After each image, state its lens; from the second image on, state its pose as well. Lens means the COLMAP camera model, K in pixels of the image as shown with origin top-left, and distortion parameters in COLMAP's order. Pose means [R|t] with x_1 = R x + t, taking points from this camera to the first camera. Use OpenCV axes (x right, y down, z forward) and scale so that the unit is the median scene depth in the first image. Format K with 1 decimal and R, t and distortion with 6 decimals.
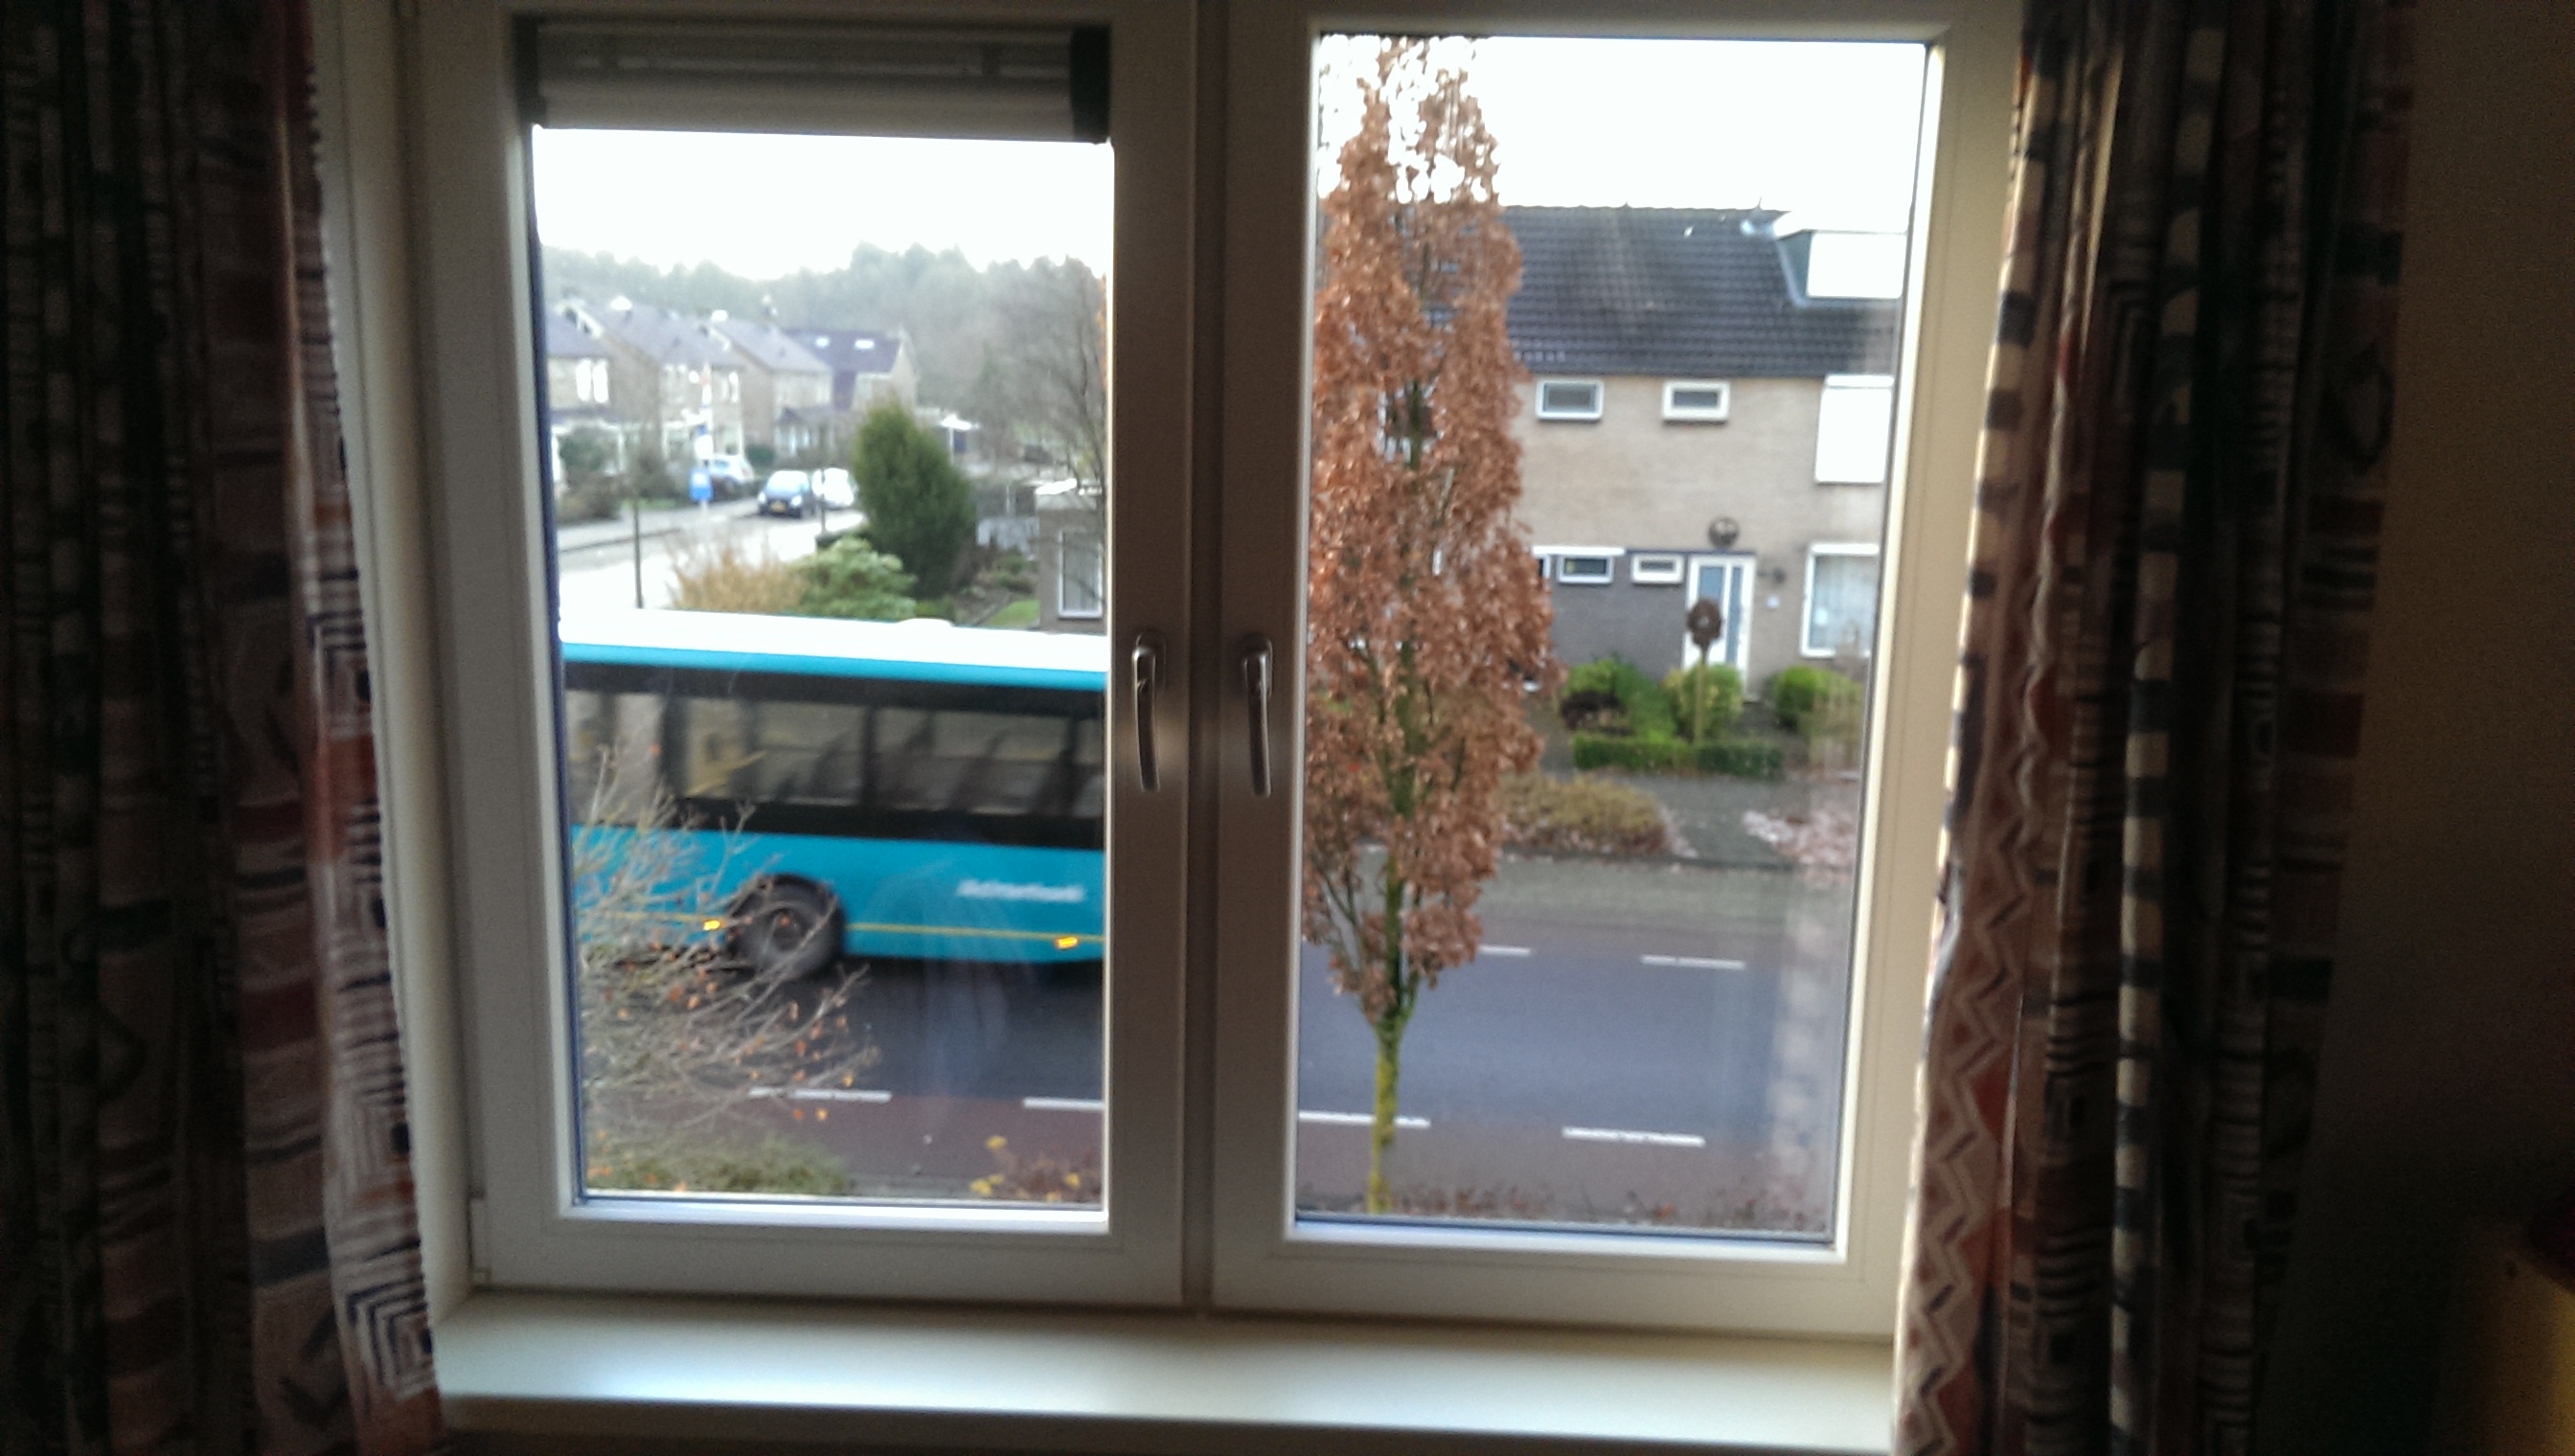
lens RADIAL K [[2107.1, 0, 1291.7], [0, 2107.1, 849.9], [0, 0, 1]] dist [0.097140, -0.140615]
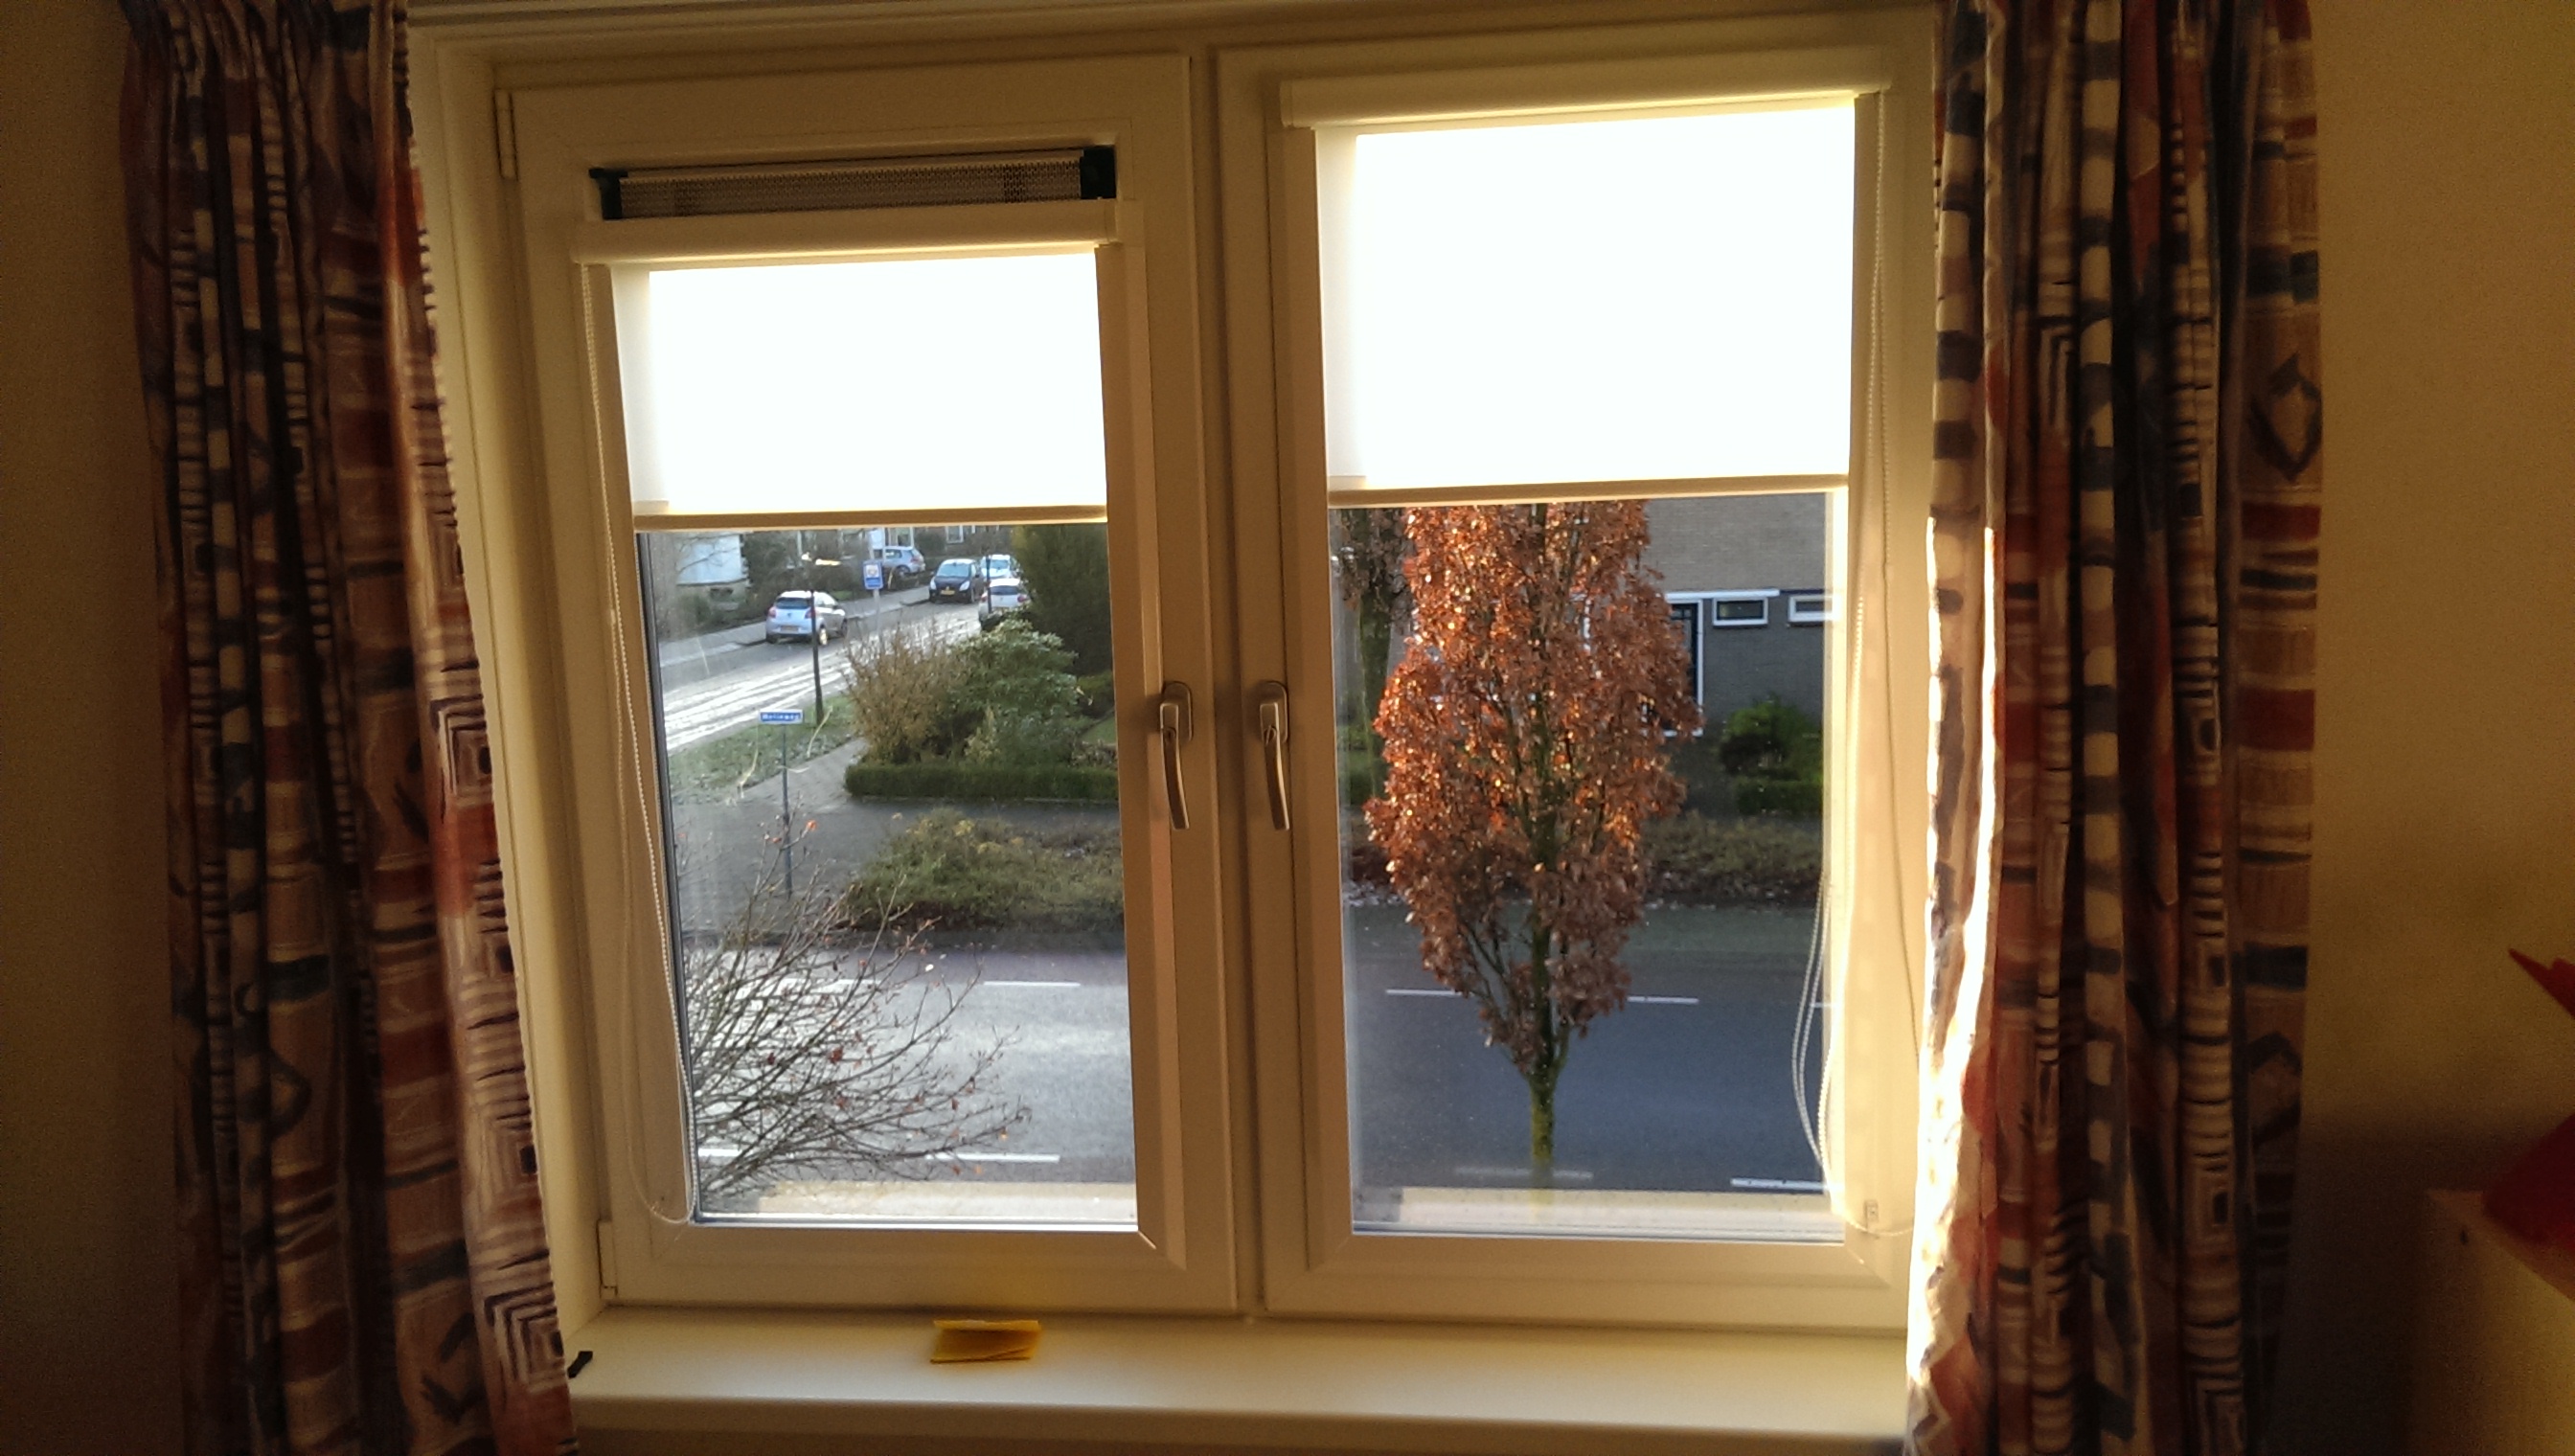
lens RADIAL K [[2160.8, 0, 1281.7], [0, 2160.8, 842.3], [0, 0, 1]] dist [0.099017, -0.145442]
pose [[0.993877, -0.037354, -0.103988, 0.107588], [0.033498, 0.998694, -0.038581, 0.025428], [0.105293, 0.034861, 0.993830, -0.111511]]
